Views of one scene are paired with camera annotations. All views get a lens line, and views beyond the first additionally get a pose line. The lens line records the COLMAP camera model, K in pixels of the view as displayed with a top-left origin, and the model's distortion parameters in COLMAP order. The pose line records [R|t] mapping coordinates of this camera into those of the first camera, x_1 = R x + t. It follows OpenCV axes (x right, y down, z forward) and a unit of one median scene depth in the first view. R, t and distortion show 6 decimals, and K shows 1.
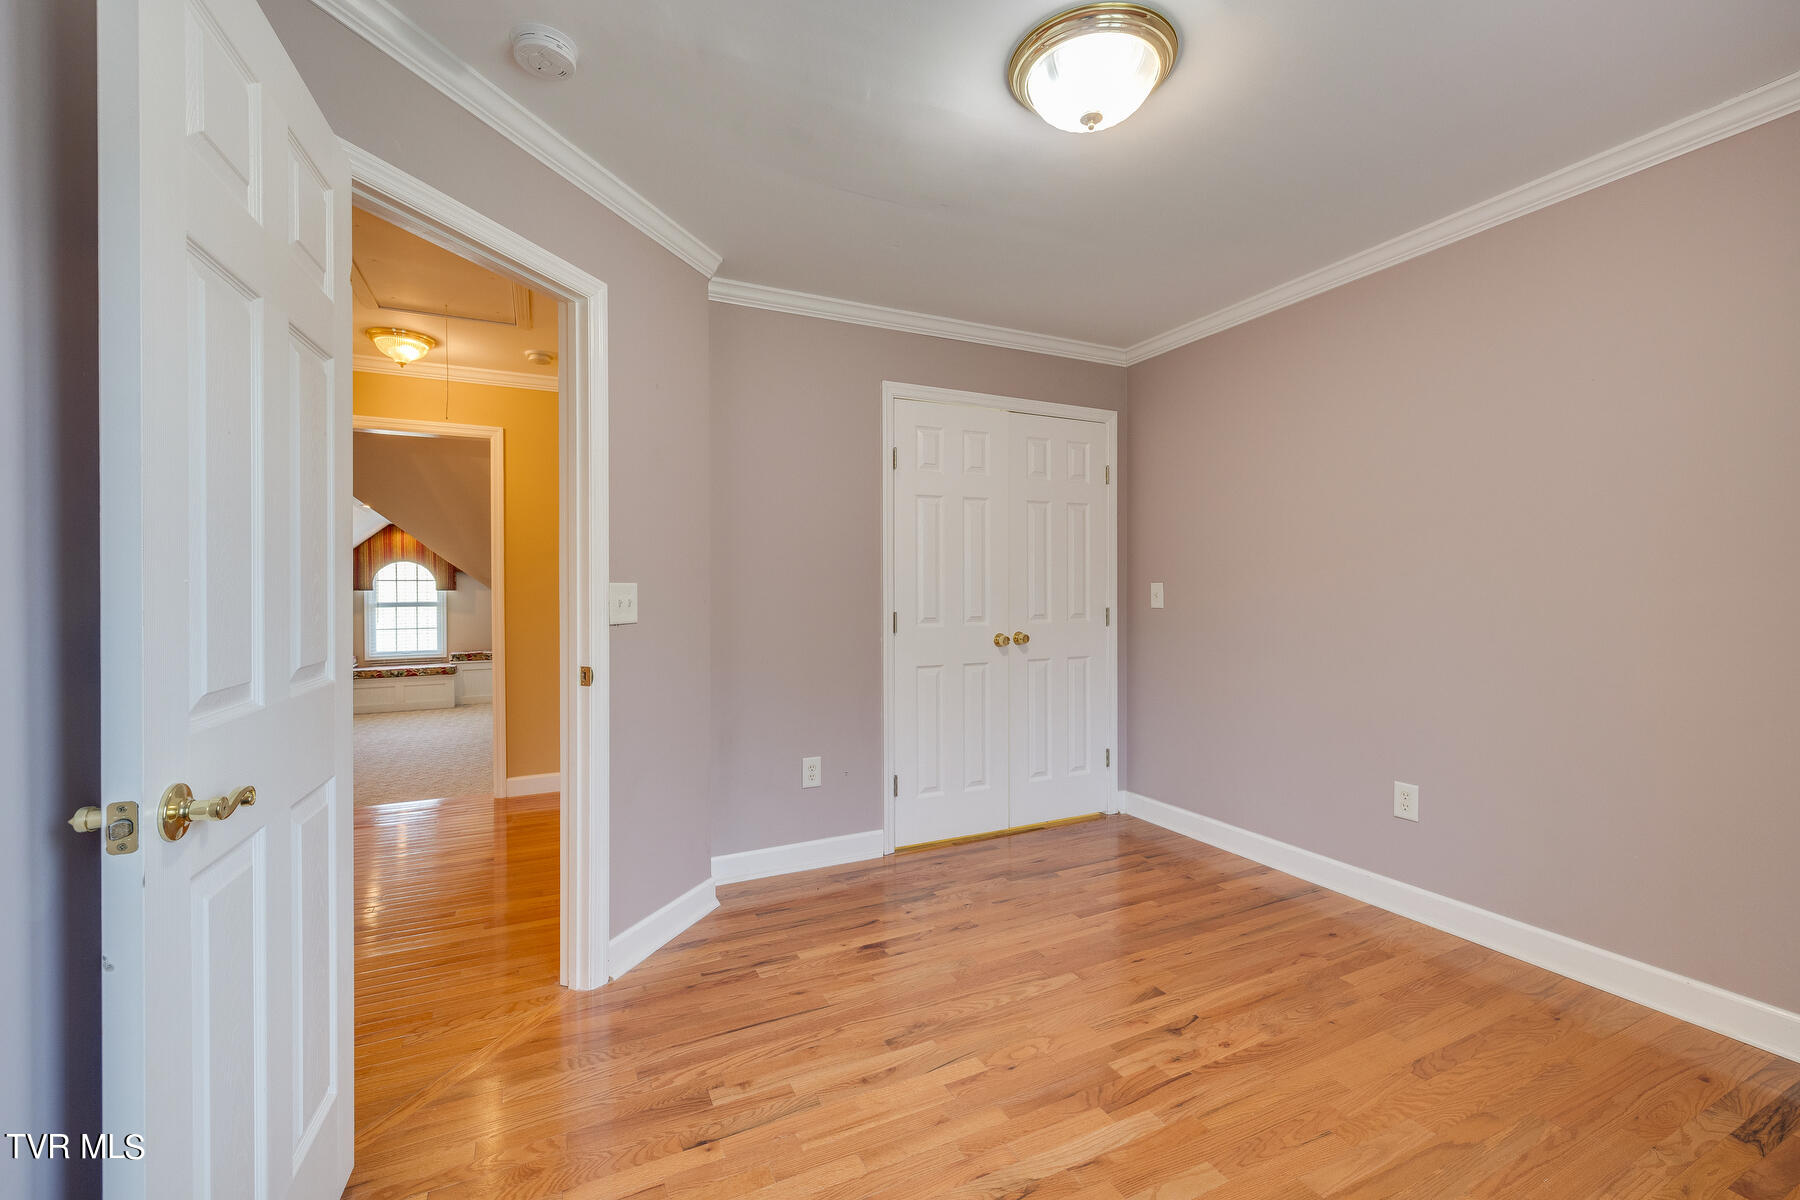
lens RADIAL K [[764.4, 0, 911.0], [0, 764.4, 591.7], [0, 0, 1]] dist [0.001345, -0.000183]
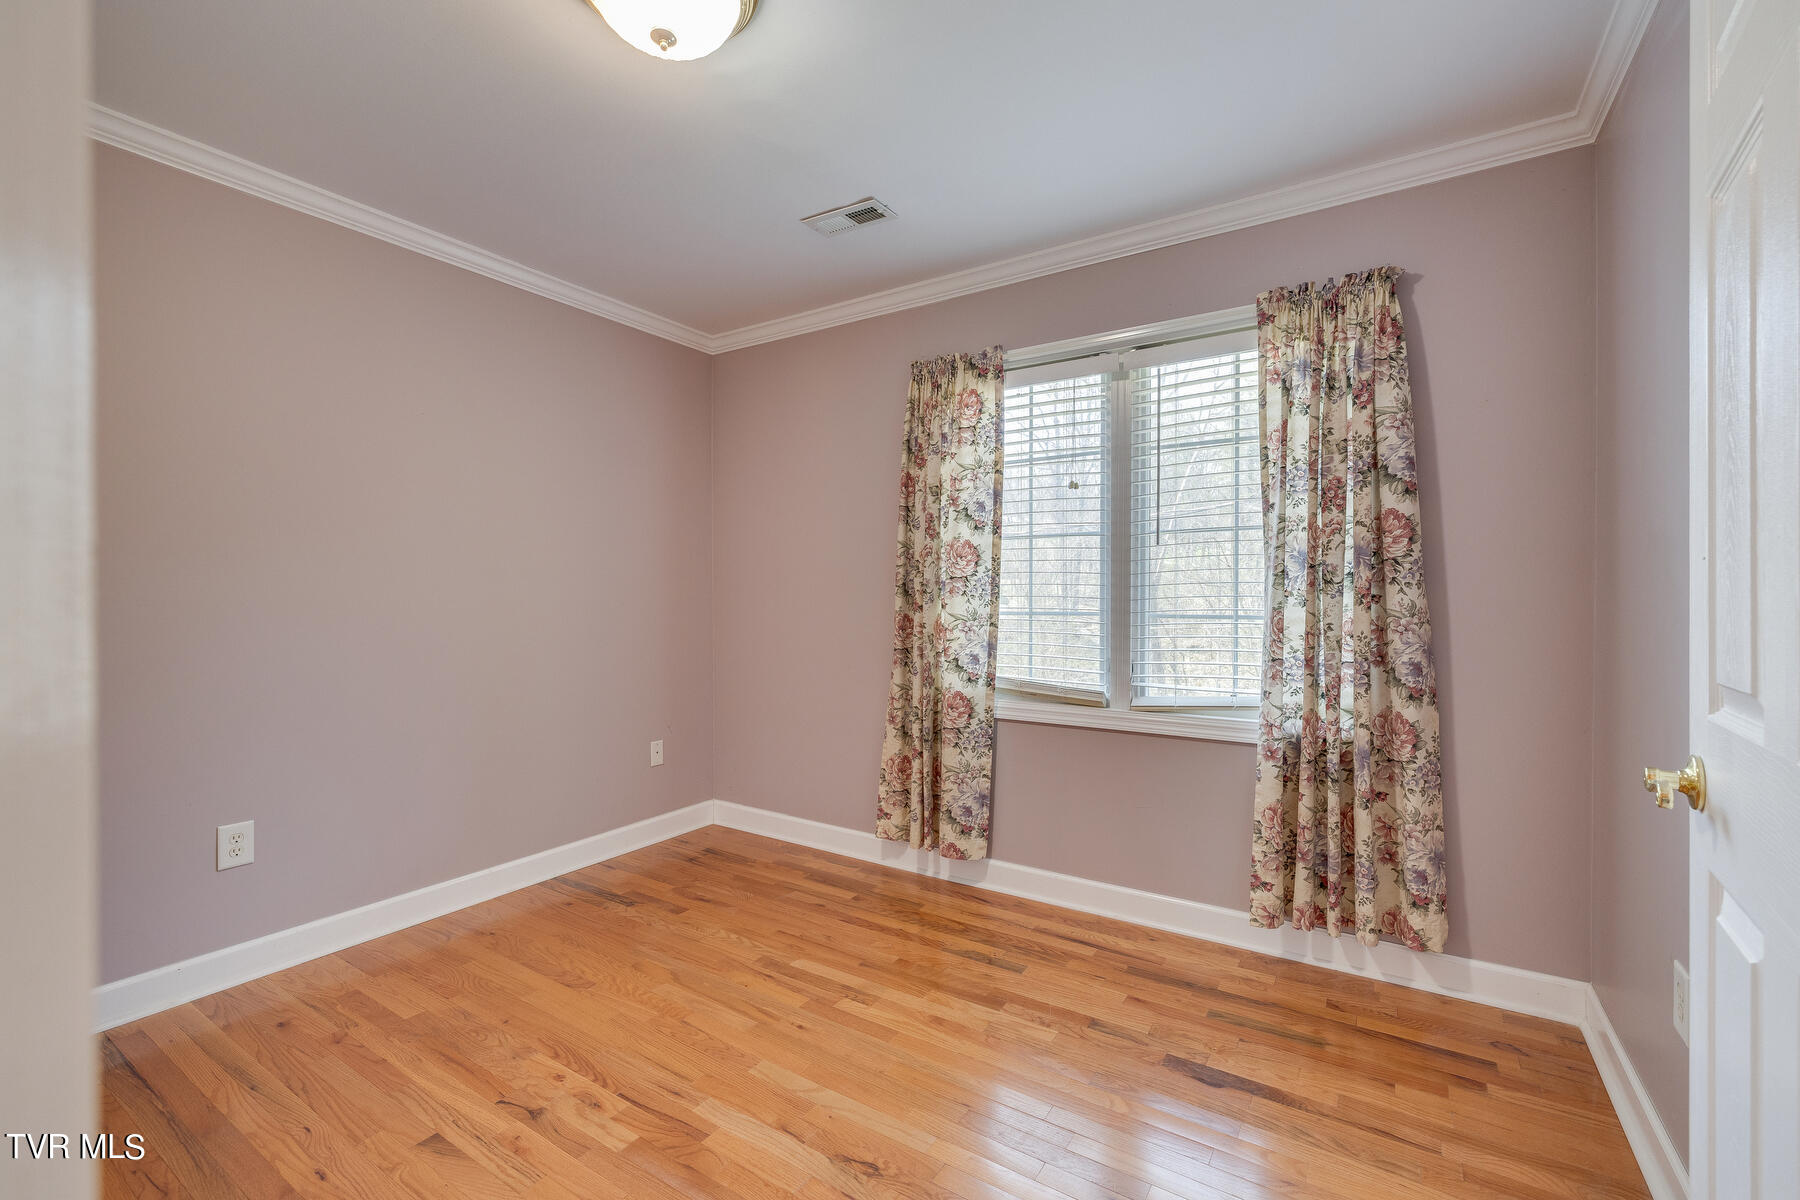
lens RADIAL K [[764.4, 0, 893.0], [0, 764.4, 599.4], [0, 0, 1]] dist [0.001345, -0.000183]
pose [[-0.506286, 0.001672, 0.862364, -0.372280], [0.004870, 0.999988, 0.000920, 0.008430], [-0.862352, 0.004665, -0.506288, 0.699904]]
